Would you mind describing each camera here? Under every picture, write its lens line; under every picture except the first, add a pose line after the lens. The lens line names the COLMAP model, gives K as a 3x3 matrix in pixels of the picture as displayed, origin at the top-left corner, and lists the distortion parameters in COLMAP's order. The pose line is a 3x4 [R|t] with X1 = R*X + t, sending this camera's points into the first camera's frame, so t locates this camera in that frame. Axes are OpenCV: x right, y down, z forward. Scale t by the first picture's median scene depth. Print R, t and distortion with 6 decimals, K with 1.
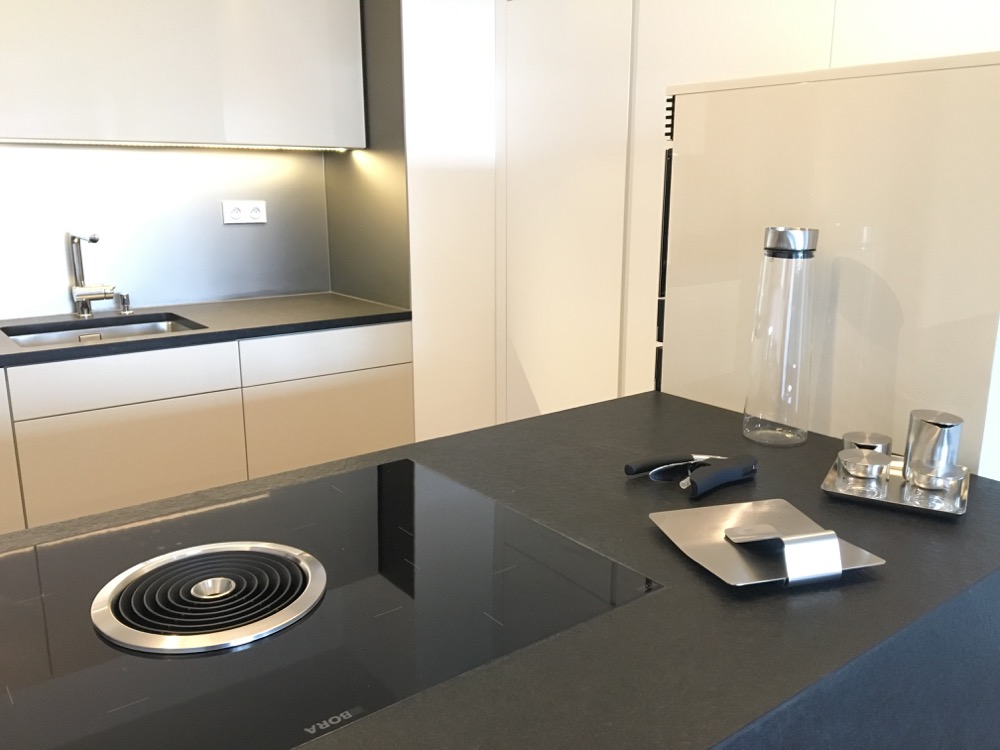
lens RADIAL K [[835.6, 0, 500.0], [0, 835.6, 375.0], [0, 0, 1]] dist [0.068178, -0.000287]
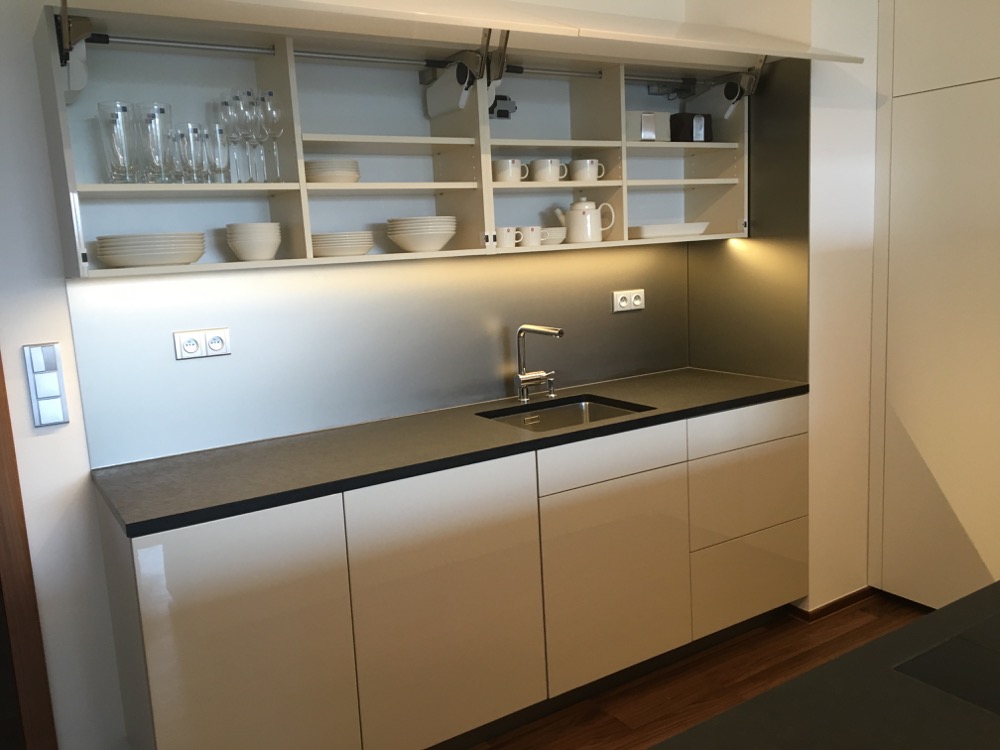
lens RADIAL K [[835.6, 0, 500.0], [0, 835.6, 375.0], [0, 0, 1]] dist [0.068178, -0.000287]
pose [[0.994389, -0.036604, -0.099254, -0.398468], [0.030131, 0.997368, -0.065949, -0.029817], [0.101407, 0.062589, 0.992874, -0.114893]]
